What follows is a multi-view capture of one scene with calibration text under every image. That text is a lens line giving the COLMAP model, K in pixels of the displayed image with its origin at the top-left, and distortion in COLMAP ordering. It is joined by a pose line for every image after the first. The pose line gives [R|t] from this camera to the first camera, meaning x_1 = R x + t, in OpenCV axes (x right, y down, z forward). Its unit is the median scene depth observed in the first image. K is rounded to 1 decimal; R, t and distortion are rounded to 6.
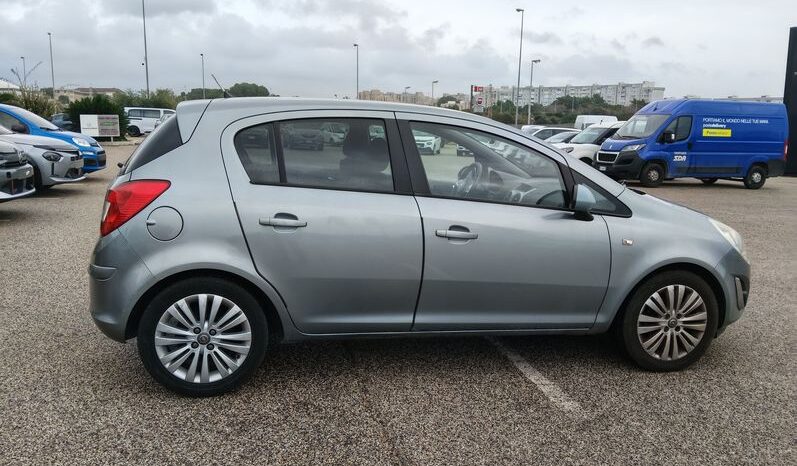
lens RADIAL K [[649.4, 0, 396.8], [0, 649.4, 233.3], [0, 0, 1]] dist [0.073581, -0.165703]
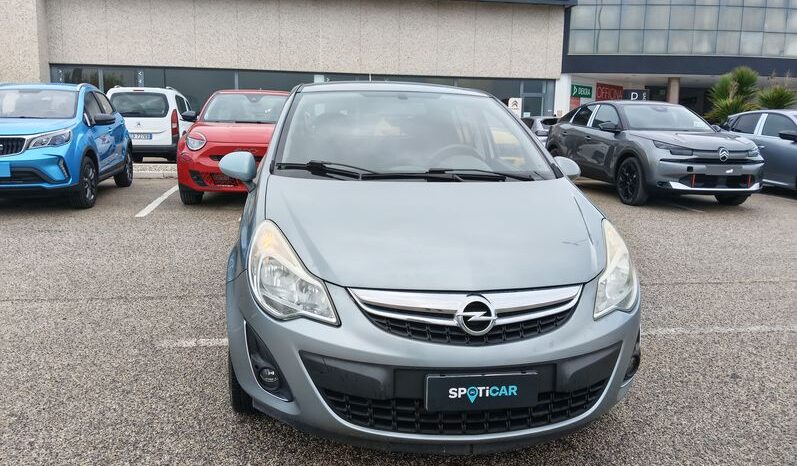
lens RADIAL K [[649.4, 0, 394.3], [0, 649.4, 232.2], [0, 0, 1]] dist [0.073581, -0.165703]
pose [[-0.073156, 0.148085, -0.986265, 1.205531], [-0.185192, 0.969699, 0.159334, -0.150699], [0.979975, 0.194305, -0.043516, 1.248881]]
